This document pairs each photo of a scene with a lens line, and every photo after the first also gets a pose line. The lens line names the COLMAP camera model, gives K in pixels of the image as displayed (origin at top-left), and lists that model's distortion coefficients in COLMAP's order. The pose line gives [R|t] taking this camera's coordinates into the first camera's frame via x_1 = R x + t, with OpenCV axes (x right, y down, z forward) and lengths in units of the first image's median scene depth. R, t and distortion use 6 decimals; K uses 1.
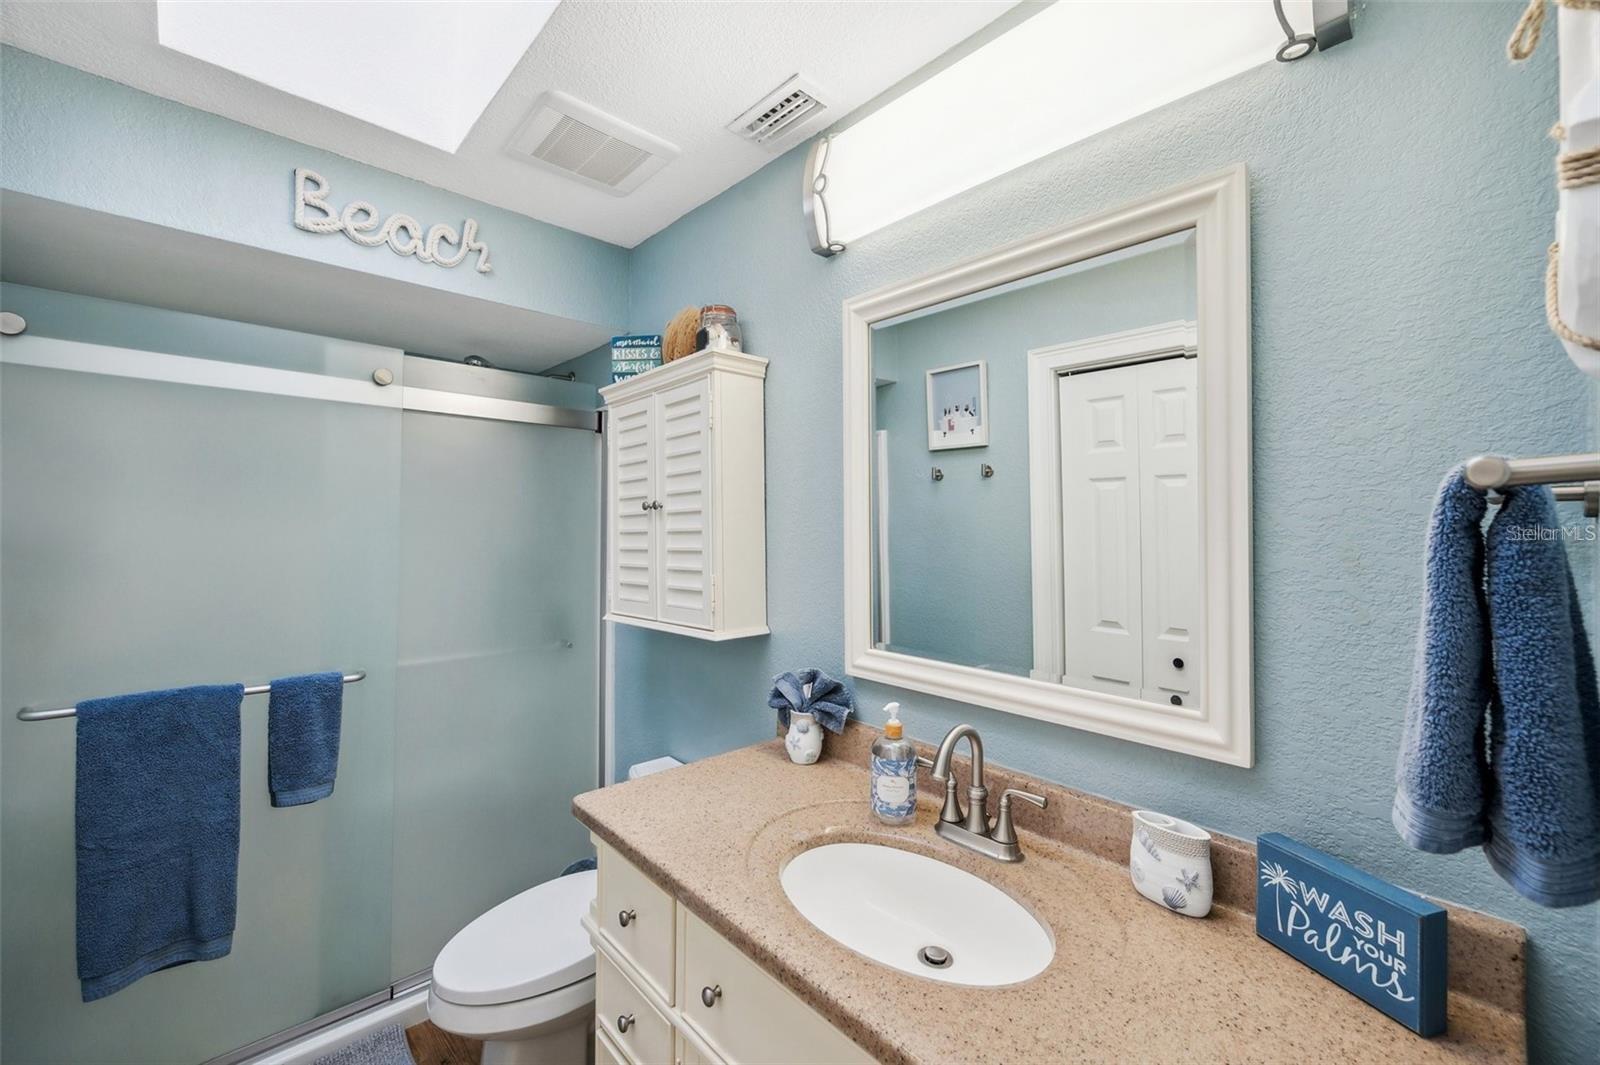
lens RADIAL K [[646.3, 0, 794.5], [0, 646.3, 508.9], [0, 0, 1]] dist [-0.000536, -0.000423]
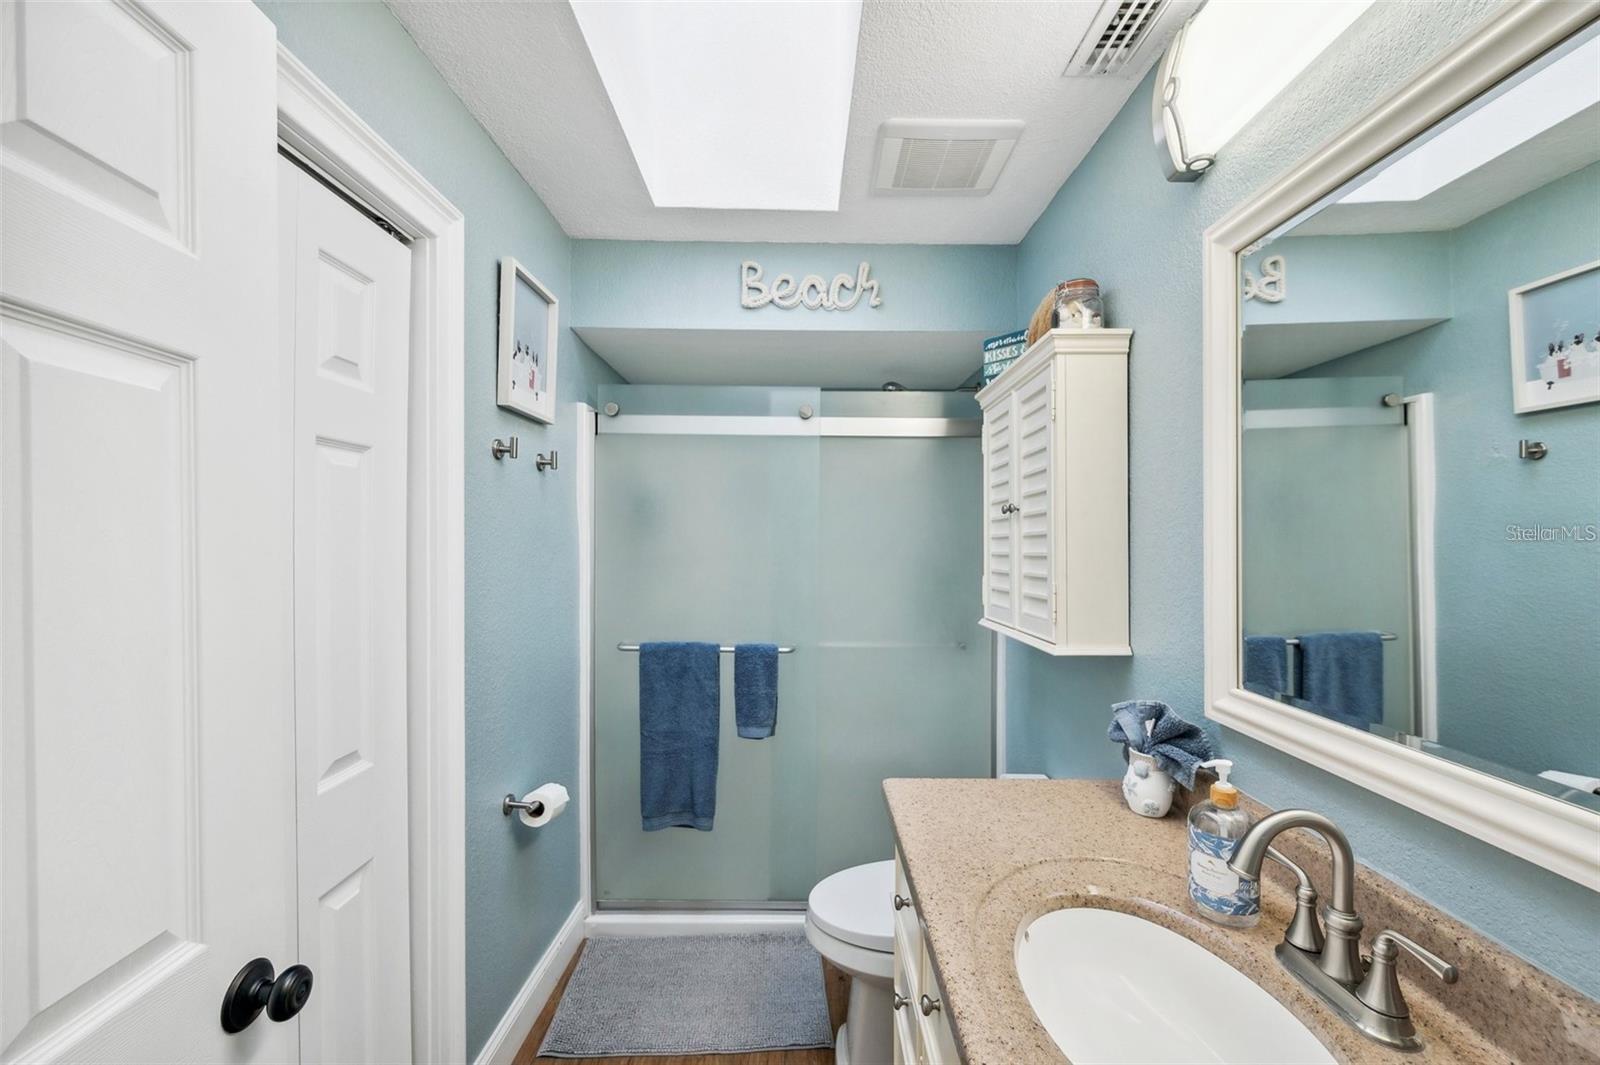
lens RADIAL K [[639.0, 0, 810.2], [0, 639.0, 538.0], [0, 0, 1]] dist [0.000093, -0.000150]
pose [[0.739582, 0.000037, -0.673067, 0.216185], [0.016097, 0.999713, 0.017742, 0.018050], [0.672874, -0.023956, 0.739369, 0.105788]]
